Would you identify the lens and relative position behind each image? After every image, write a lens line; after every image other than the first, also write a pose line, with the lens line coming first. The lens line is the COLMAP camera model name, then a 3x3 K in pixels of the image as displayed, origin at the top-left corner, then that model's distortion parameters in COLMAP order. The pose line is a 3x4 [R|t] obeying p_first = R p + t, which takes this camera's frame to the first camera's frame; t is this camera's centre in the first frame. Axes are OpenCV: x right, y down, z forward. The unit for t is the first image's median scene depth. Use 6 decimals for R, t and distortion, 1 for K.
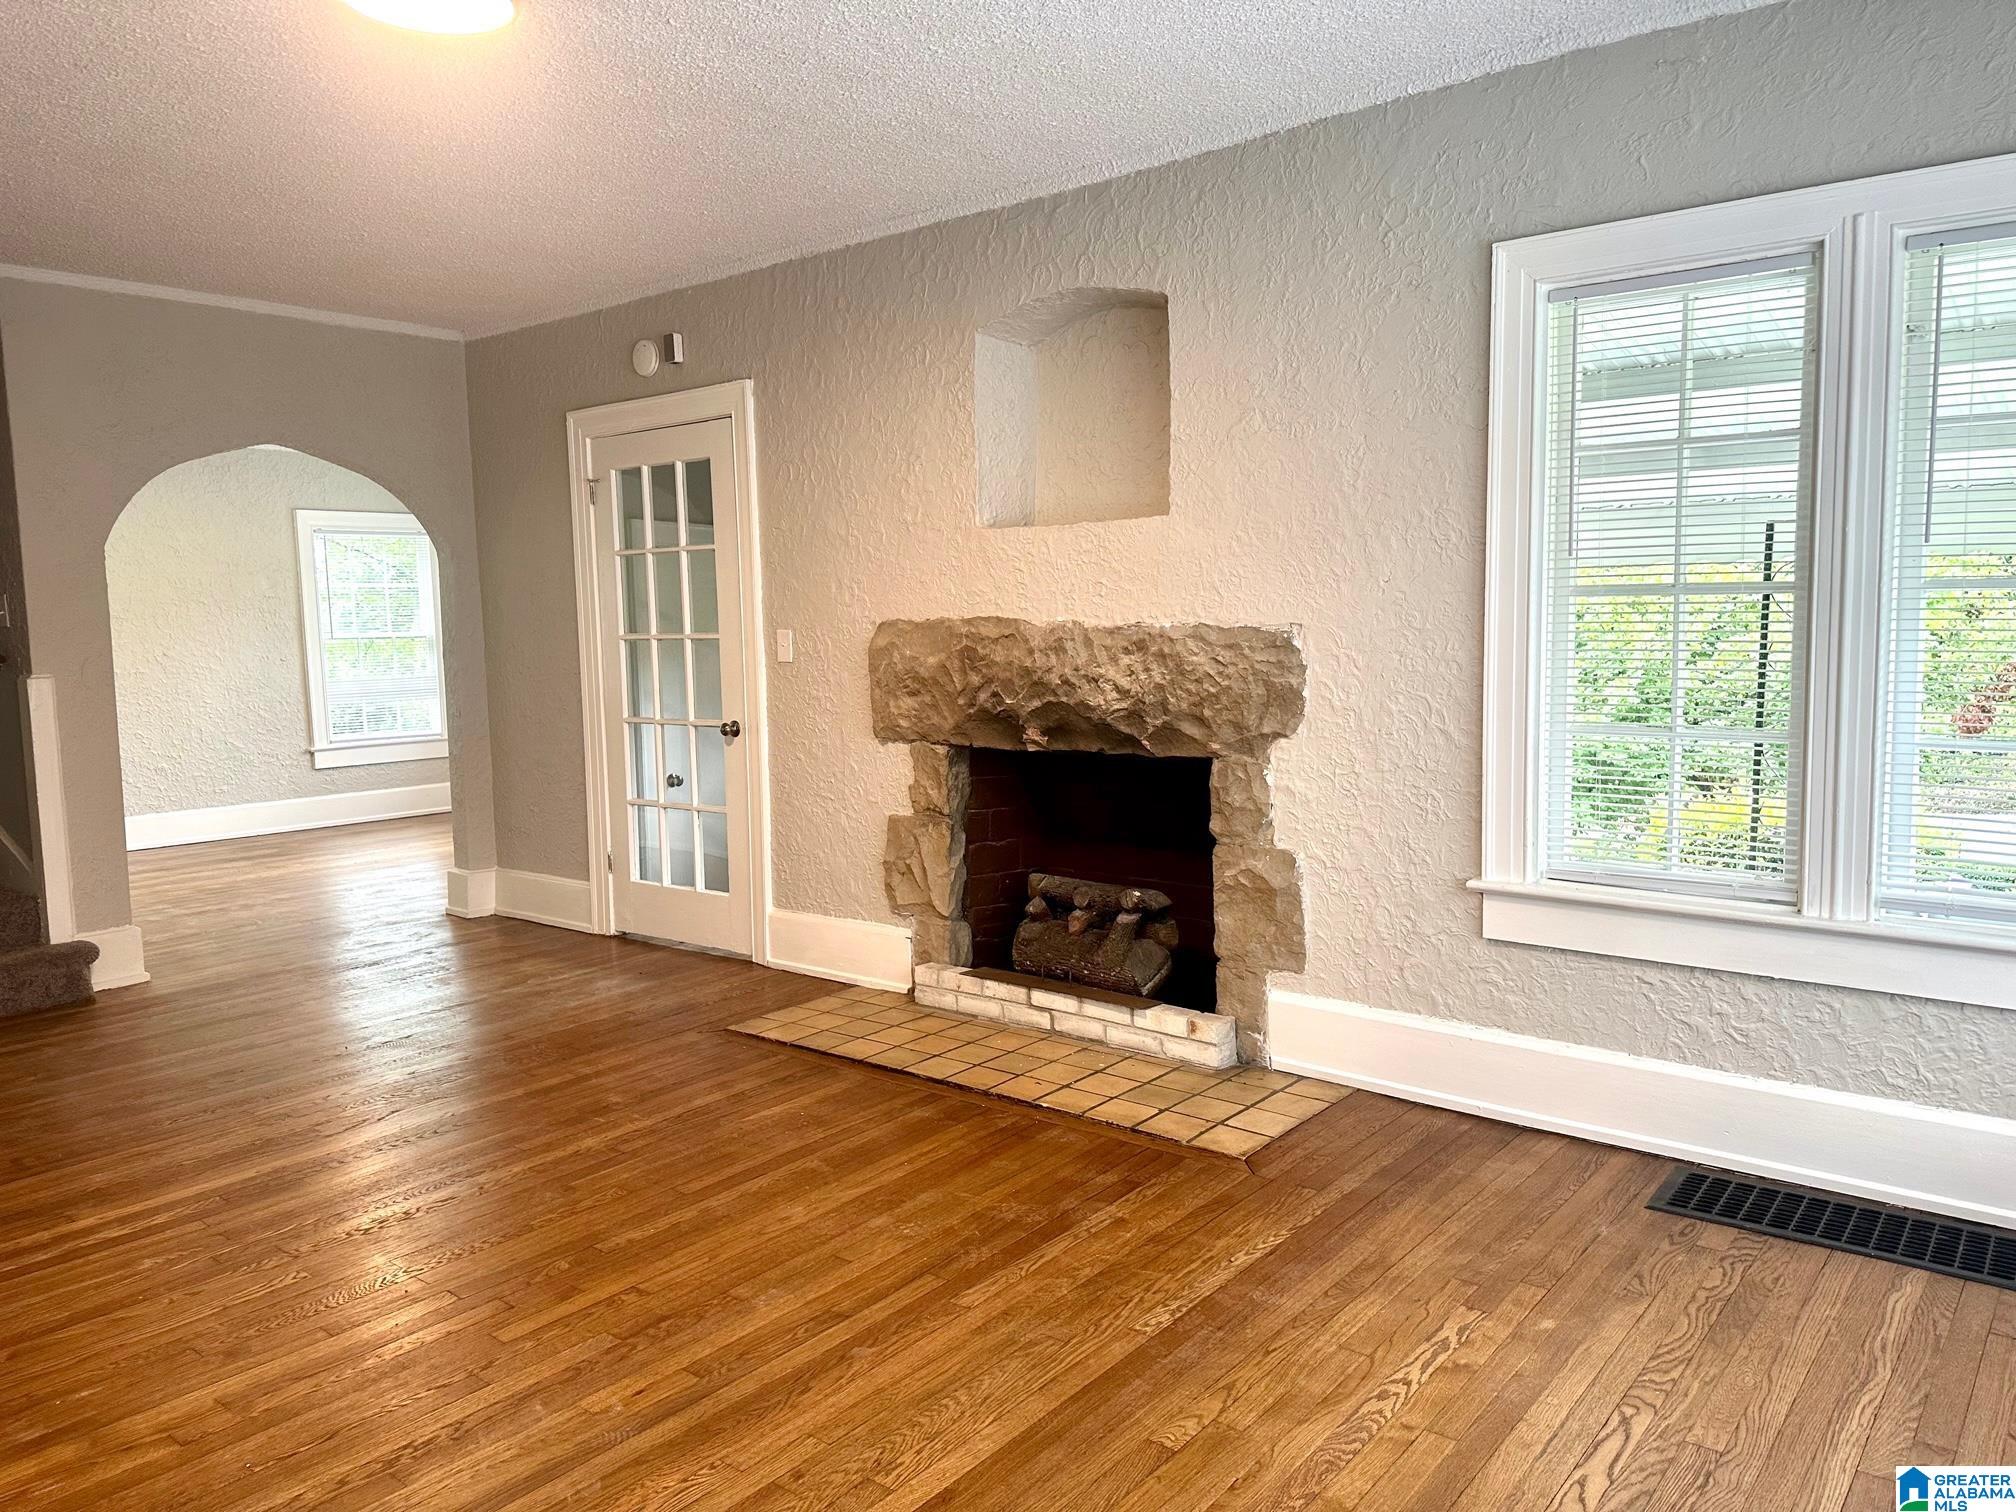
lens RADIAL K [[1452.6, 0, 1011.2], [0, 1452.6, 761.1], [0, 0, 1]] dist [0.131442, -0.137194]
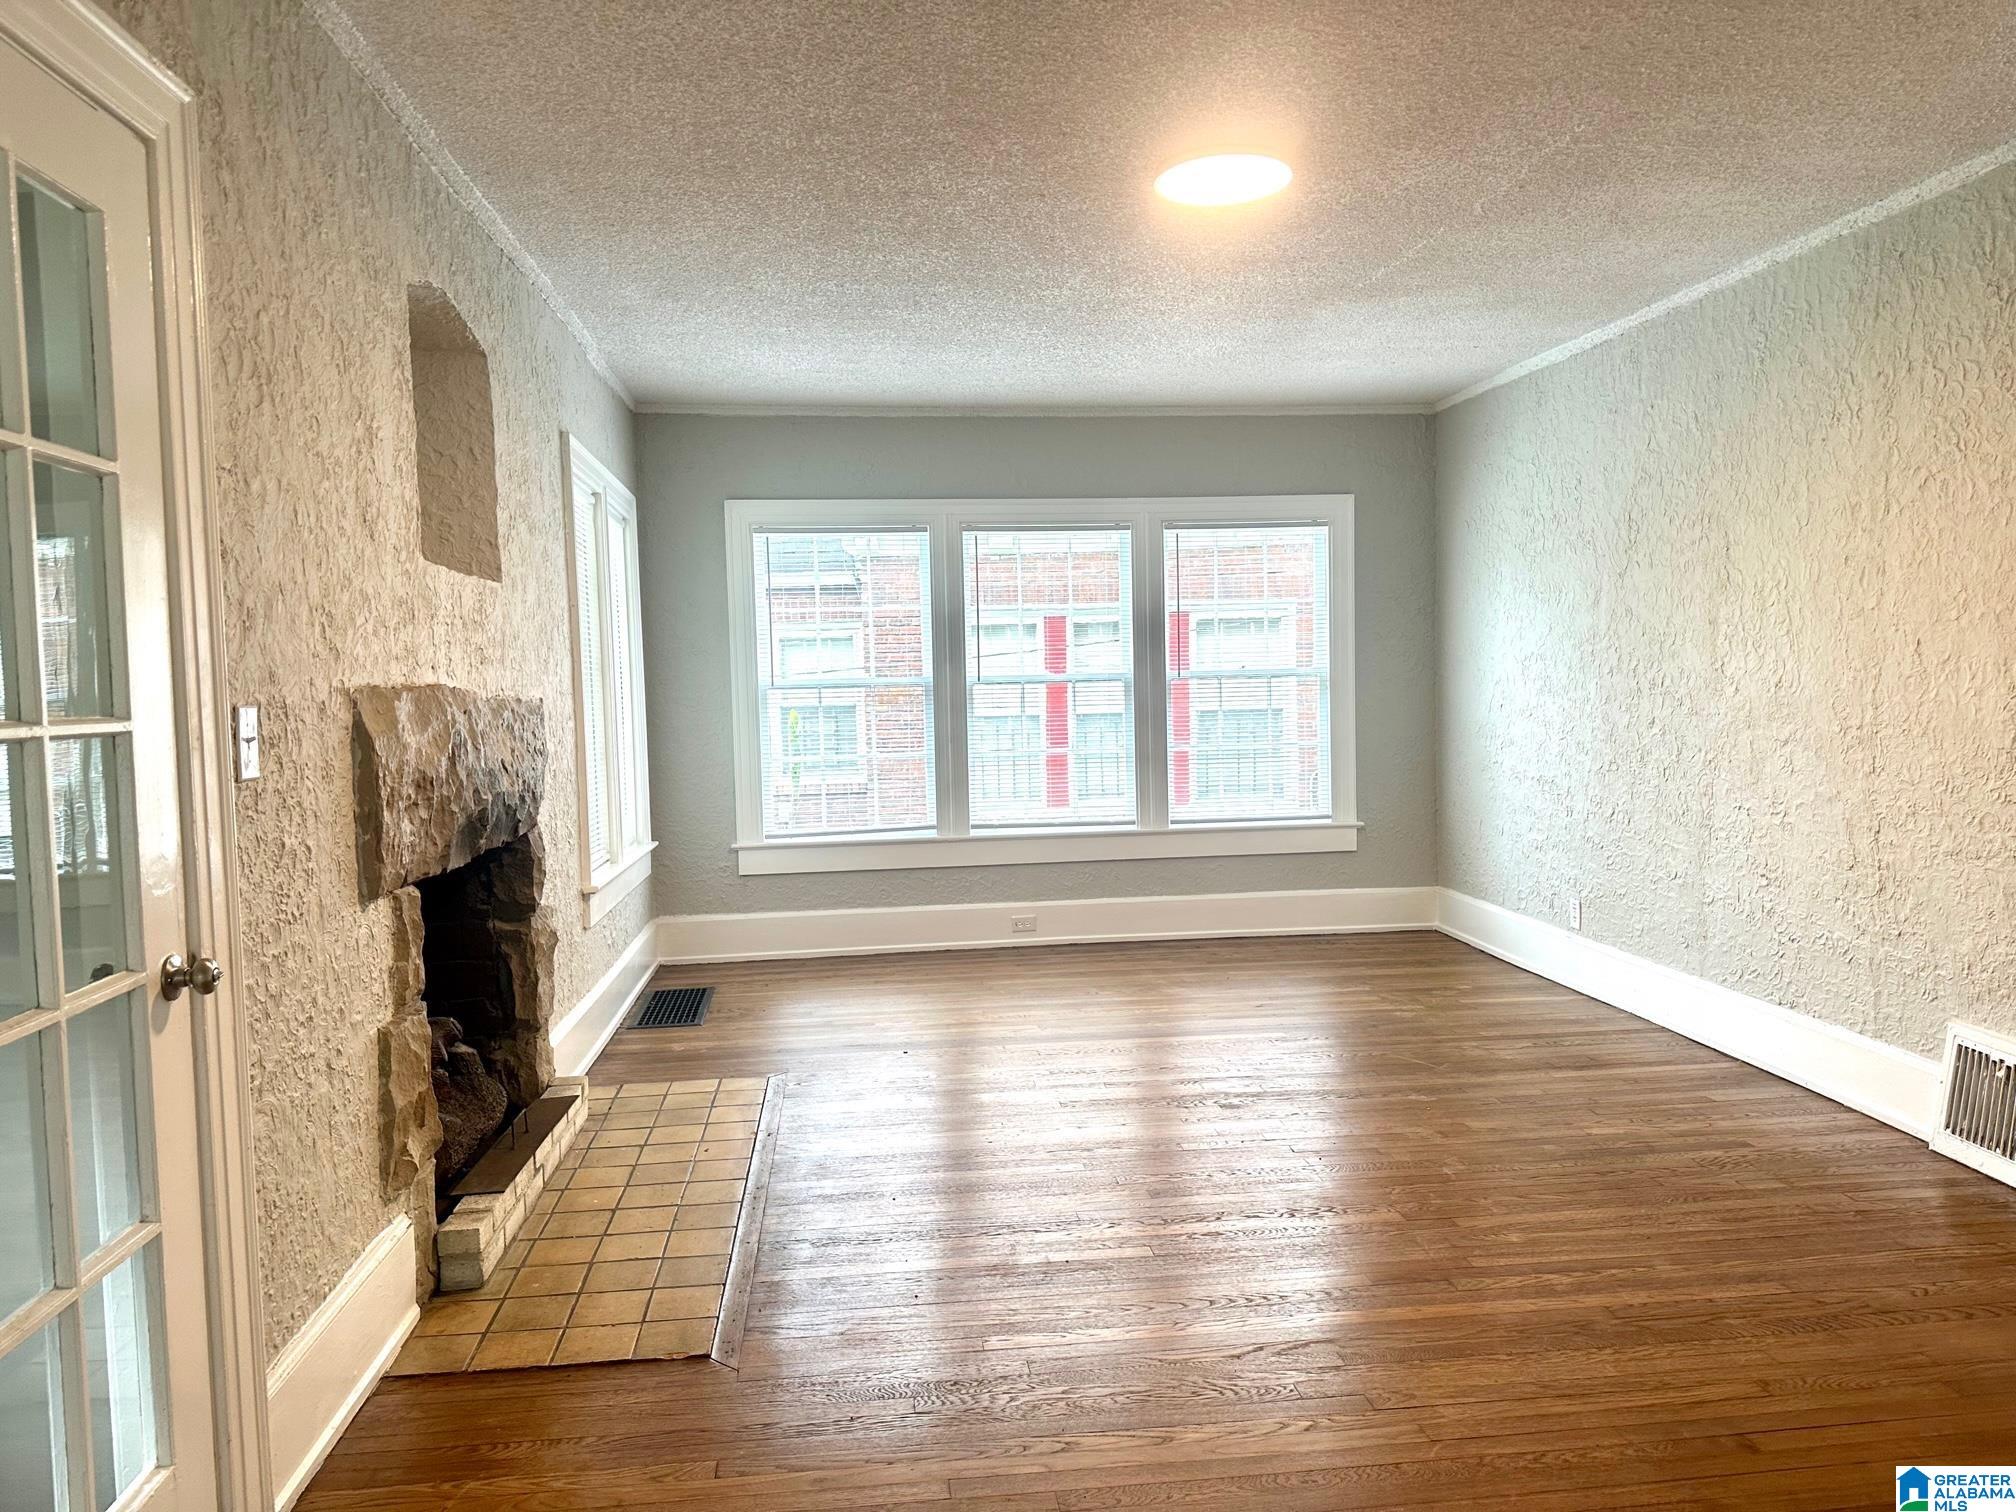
lens RADIAL K [[1452.6, 0, 1011.2], [0, 1452.6, 761.1], [0, 0, 1]] dist [0.131442, -0.137194]
pose [[-0.728408, 0.000699, 0.685143, -0.294162], [0.103911, 0.988544, 0.109464, -0.046545], [-0.677218, 0.150929, -0.720136, 0.552773]]
